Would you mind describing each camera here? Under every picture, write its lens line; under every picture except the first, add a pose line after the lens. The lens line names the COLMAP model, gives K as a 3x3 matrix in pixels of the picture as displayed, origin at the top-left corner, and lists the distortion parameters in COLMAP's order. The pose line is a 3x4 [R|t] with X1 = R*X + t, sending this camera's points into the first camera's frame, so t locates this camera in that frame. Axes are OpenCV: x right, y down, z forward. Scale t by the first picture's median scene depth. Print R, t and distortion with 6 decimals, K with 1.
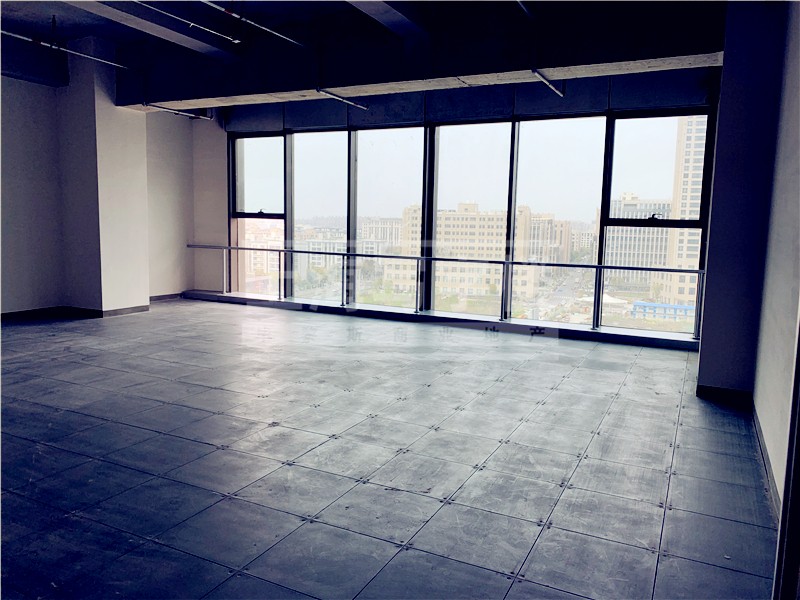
lens RADIAL K [[604.9, 0, 400.0], [0, 604.9, 300.0], [0, 0, 1]] dist [-0.006798, -0.002279]
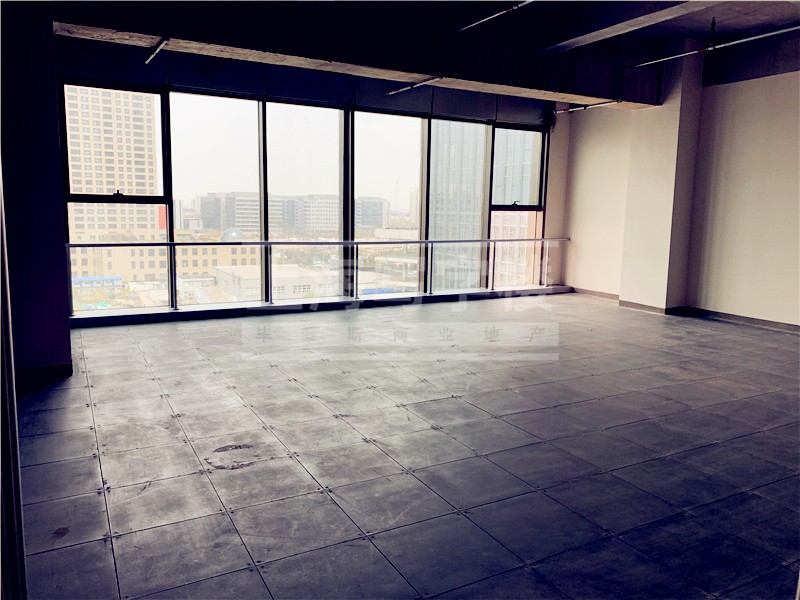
lens RADIAL K [[616.1, 0, 400.5], [0, 616.1, 285.1], [0, 0, 1]] dist [-0.092718, -0.002073]
pose [[0.569886, -0.108968, 0.814467, -0.738796], [0.093007, 0.993353, 0.067824, -0.062664], [-0.816444, 0.037099, 0.576232, 0.363257]]
